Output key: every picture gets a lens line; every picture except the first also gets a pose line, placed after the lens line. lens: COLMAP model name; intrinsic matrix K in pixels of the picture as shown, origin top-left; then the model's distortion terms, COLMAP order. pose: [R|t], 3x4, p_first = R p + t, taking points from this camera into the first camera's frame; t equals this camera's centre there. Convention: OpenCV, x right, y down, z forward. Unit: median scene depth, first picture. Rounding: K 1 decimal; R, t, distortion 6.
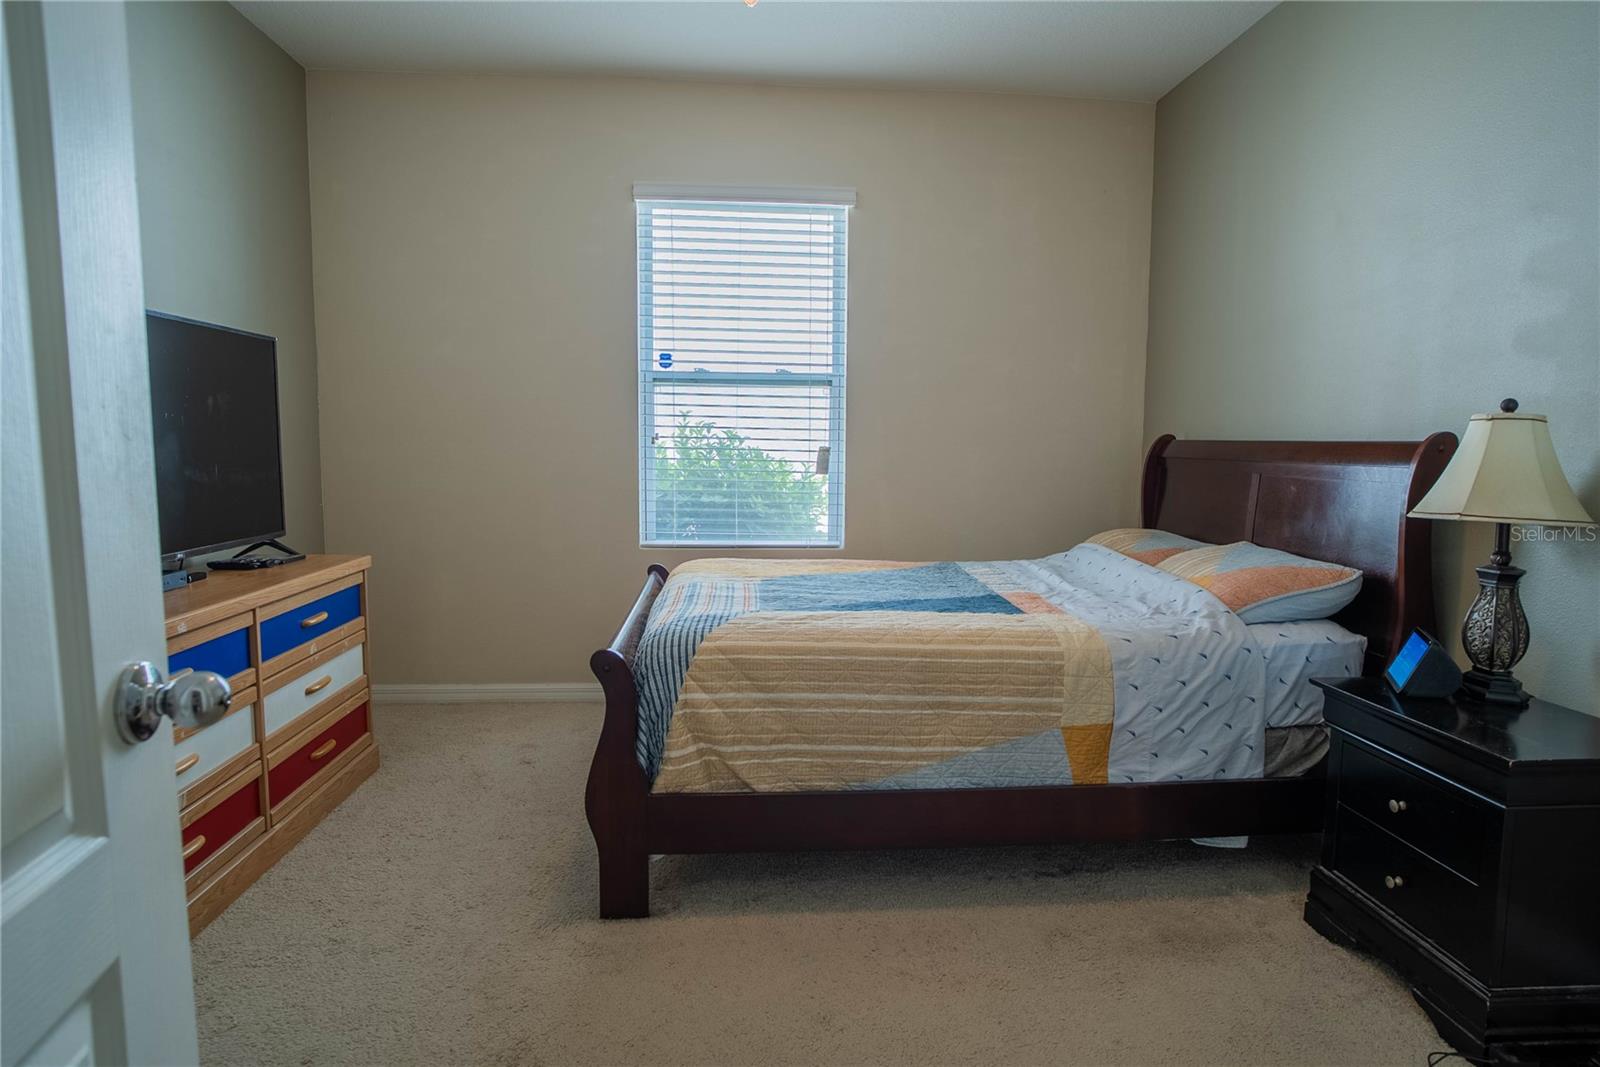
lens RADIAL K [[890.6, 0, 800.0], [0, 890.6, 533.5], [0, 0, 1]] dist [-0.051739, 0.030395]
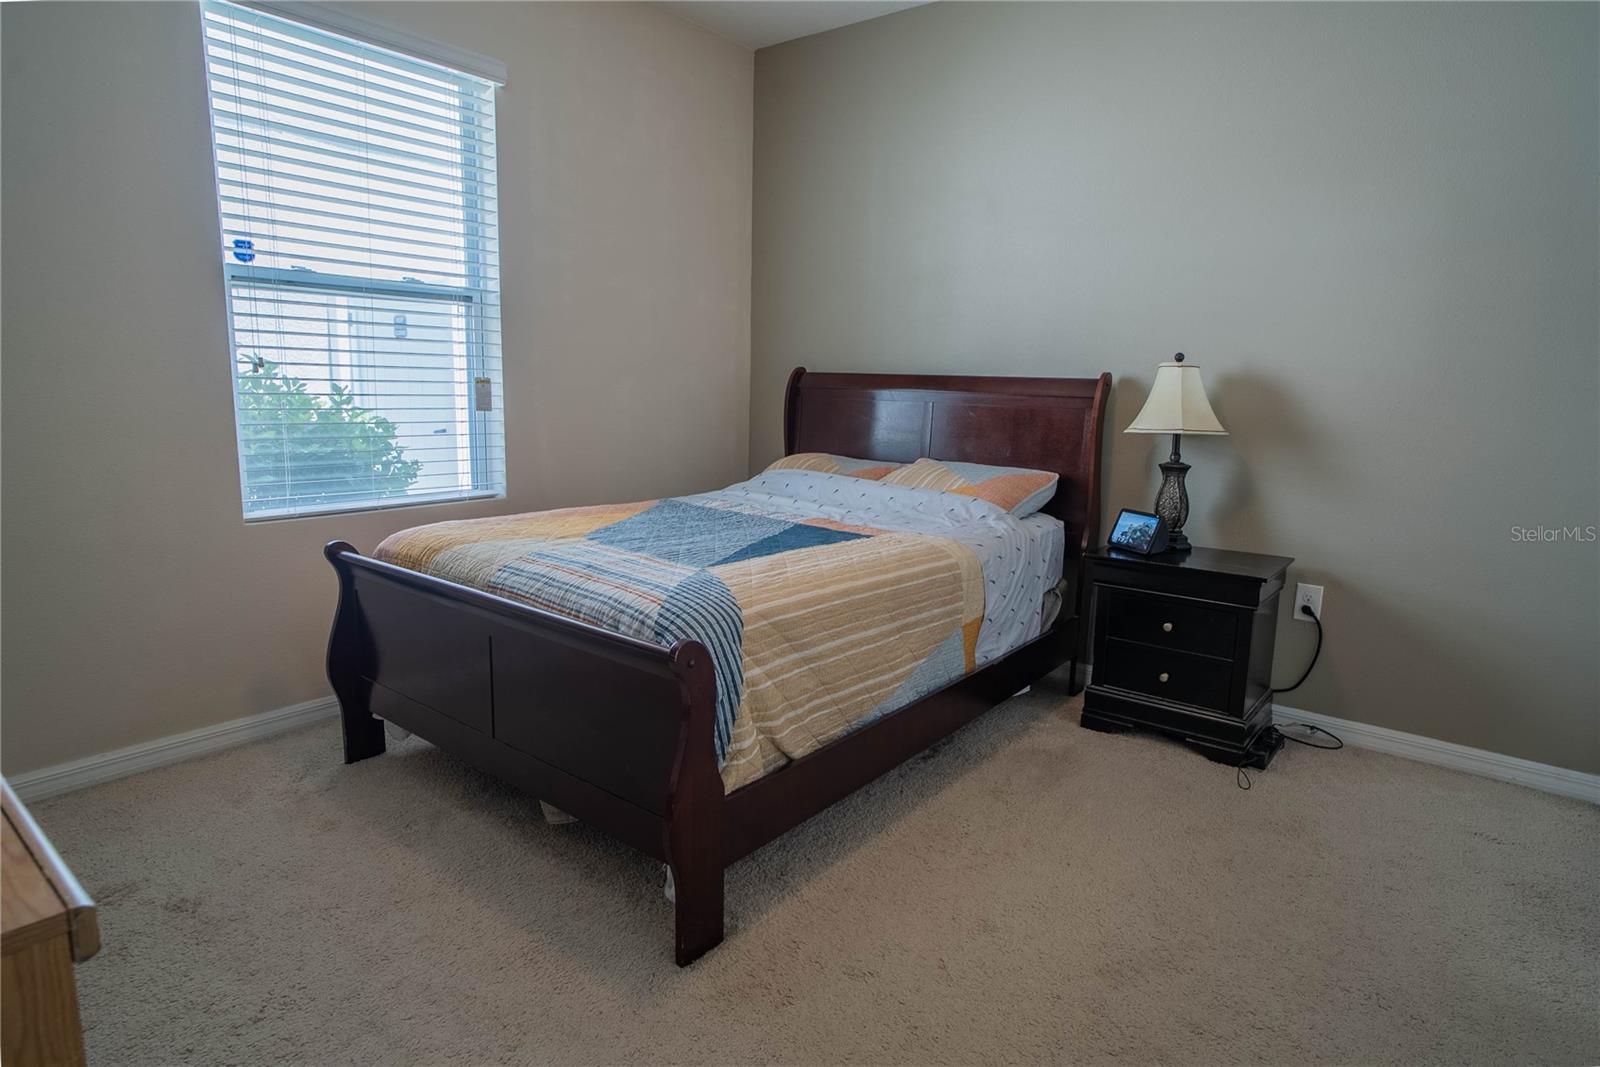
lens RADIAL K [[891.8, 0, 827.7], [0, 891.8, 532.6], [0, 0, 1]] dist [-0.050803, 0.032662]
pose [[0.663605, -0.122292, 0.738020, -0.667799], [0.060780, 0.992100, 0.109742, -0.041937], [-0.745610, -0.027969, 0.665795, 0.355659]]
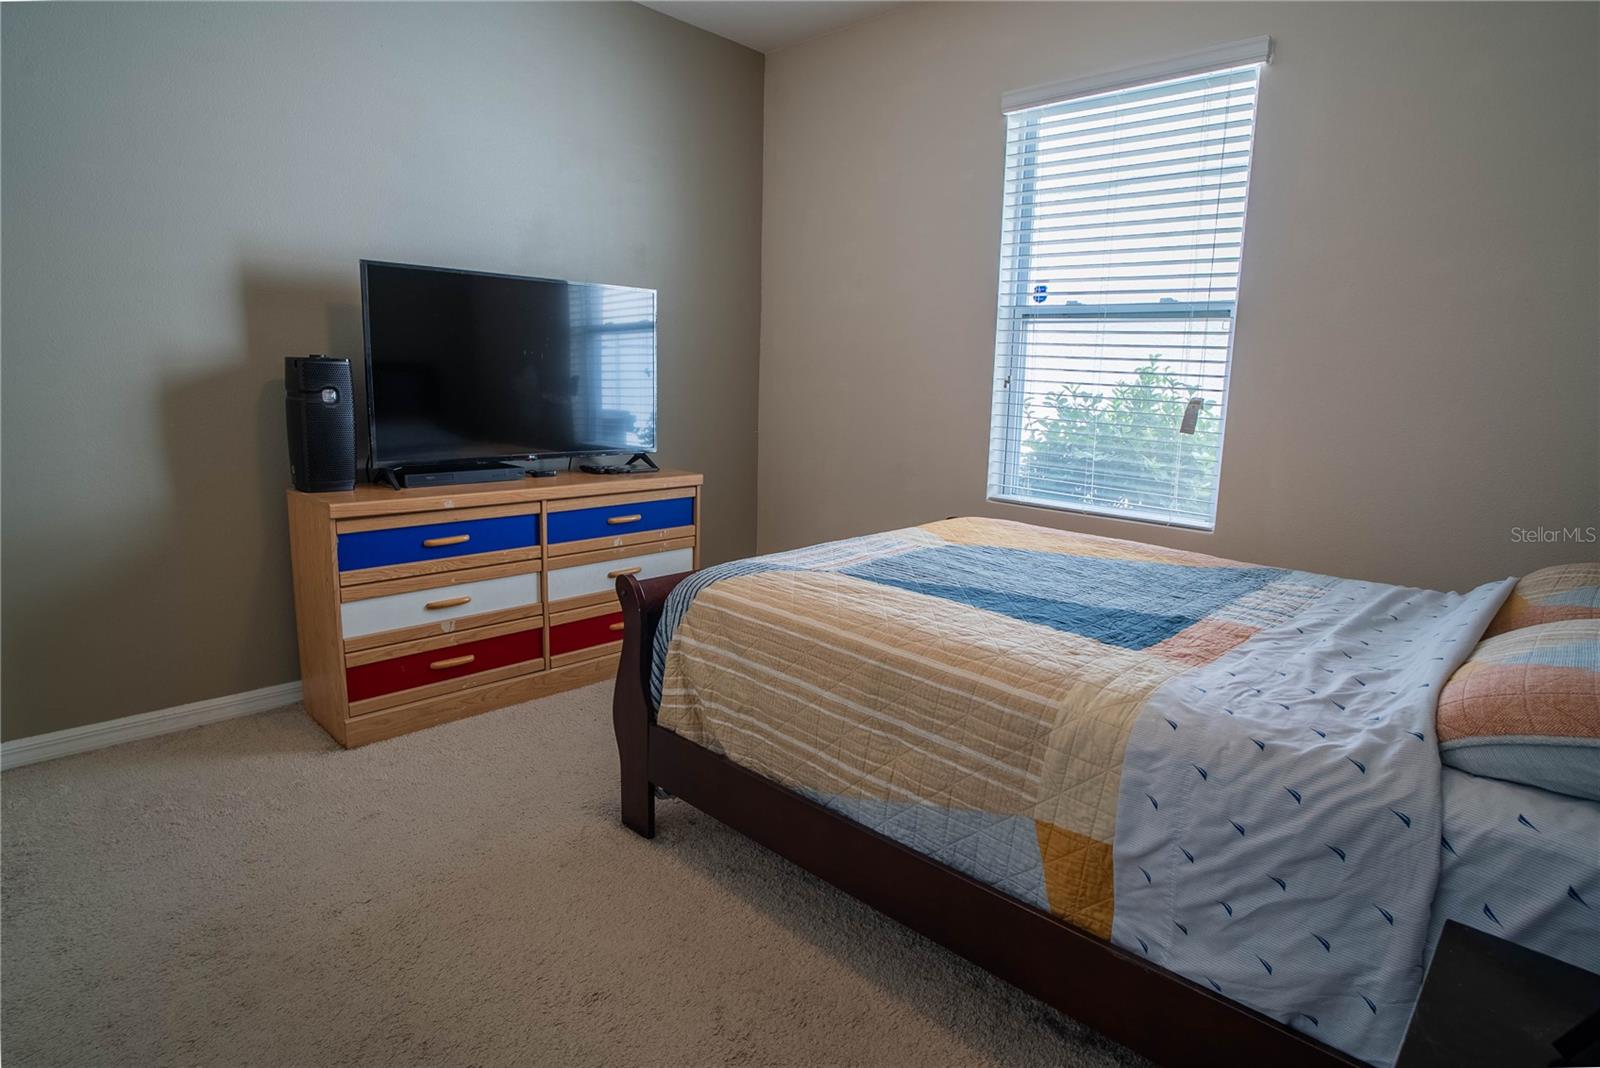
lens RADIAL K [[865.7, 0, 800.0], [0, 865.7, 534.0], [0, 0, 1]] dist [-0.055758, 0.029256]
pose [[0.666399, 0.144645, -0.731430, 0.613631], [-0.100476, 0.989475, 0.104132, -0.040540], [0.738794, 0.004098, 0.673918, 0.437444]]
